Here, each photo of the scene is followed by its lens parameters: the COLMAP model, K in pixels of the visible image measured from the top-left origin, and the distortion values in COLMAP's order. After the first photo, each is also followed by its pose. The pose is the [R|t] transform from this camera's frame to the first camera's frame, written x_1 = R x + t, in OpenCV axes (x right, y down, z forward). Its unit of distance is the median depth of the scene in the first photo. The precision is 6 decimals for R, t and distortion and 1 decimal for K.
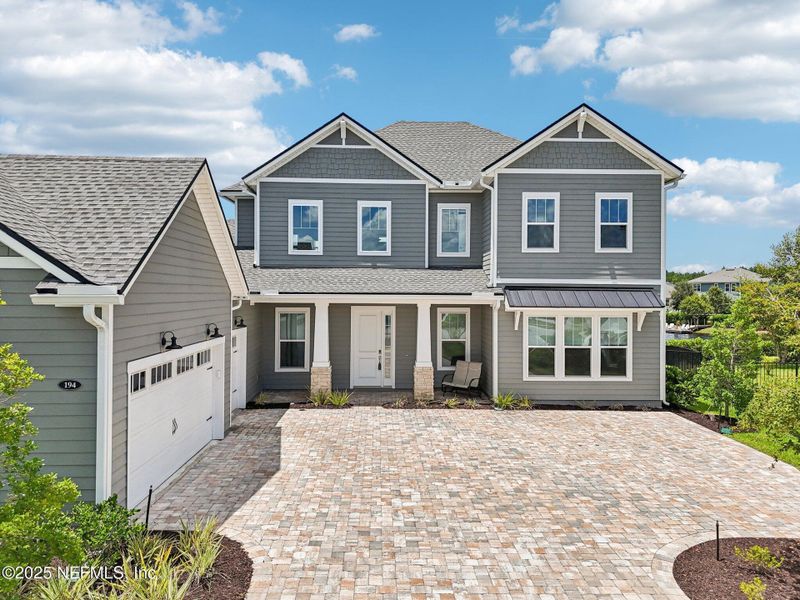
lens RADIAL K [[596.9, 0, 401.8], [0, 596.9, 295.6], [0, 0, 1]] dist [0.093409, -0.120873]
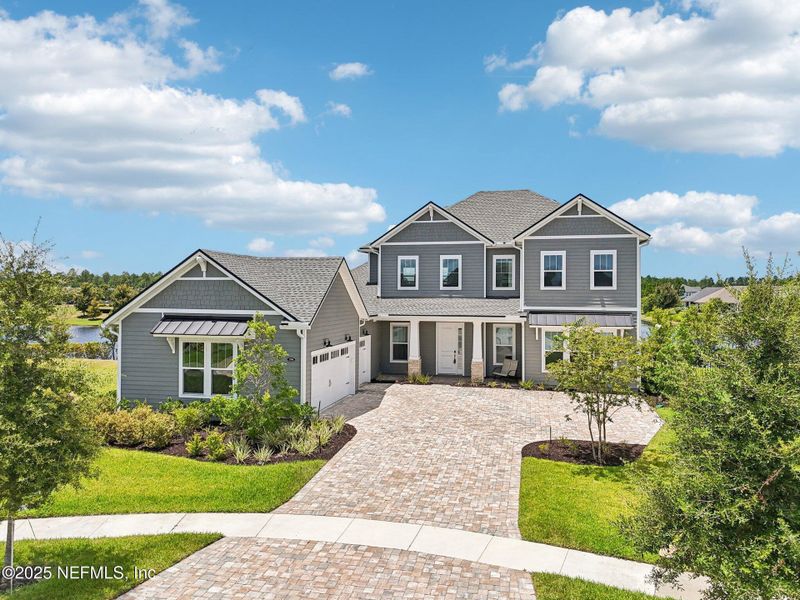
lens RADIAL K [[596.9, 0, 401.8], [0, 596.9, 295.6], [0, 0, 1]] dist [0.093409, -0.120873]
pose [[0.968104, -0.000500, -0.250547, 0.242604], [-0.000352, 0.999994, -0.003356, -0.051560], [0.250547, 0.003338, 0.968099, -0.596767]]
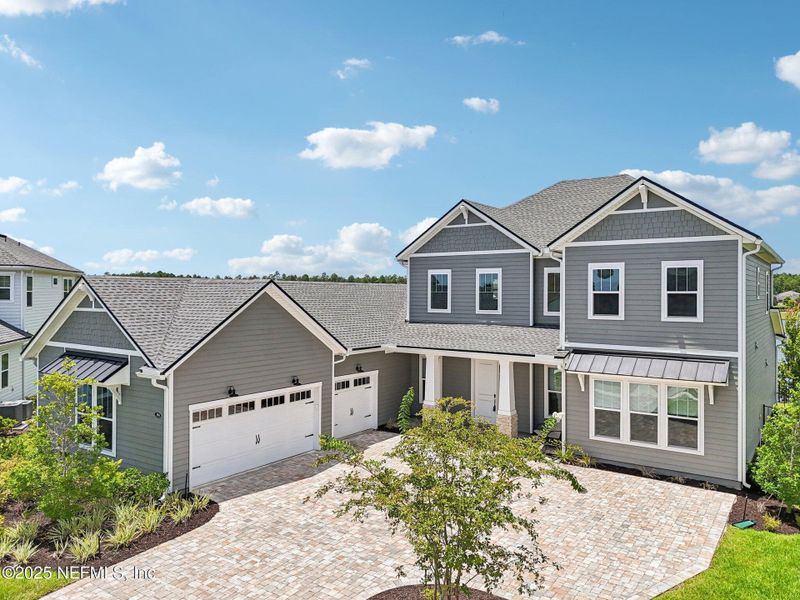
lens RADIAL K [[596.9, 0, 401.8], [0, 596.9, 295.6], [0, 0, 1]] dist [0.093409, -0.120873]
pose [[0.804024, 0.001061, -0.594596, 0.576126], [-0.004270, 0.999983, -0.003989, -0.108691], [0.594582, 0.005746, 0.804014, -0.067589]]
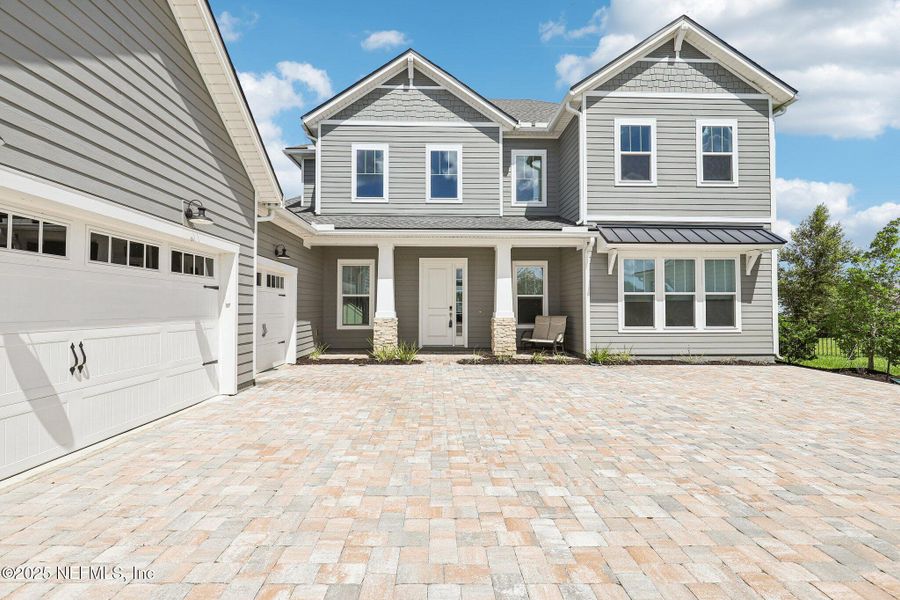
lens RADIAL K [[415.0, 0, 451.5], [0, 415.0, 300.6], [0, 0, 1]] dist [0.000560, 0.000011]
pose [[0.999979, -0.005851, -0.002952, -0.037562], [0.005774, 0.999664, -0.025279, 0.109748], [0.003099, 0.025261, 0.999676, 0.399671]]
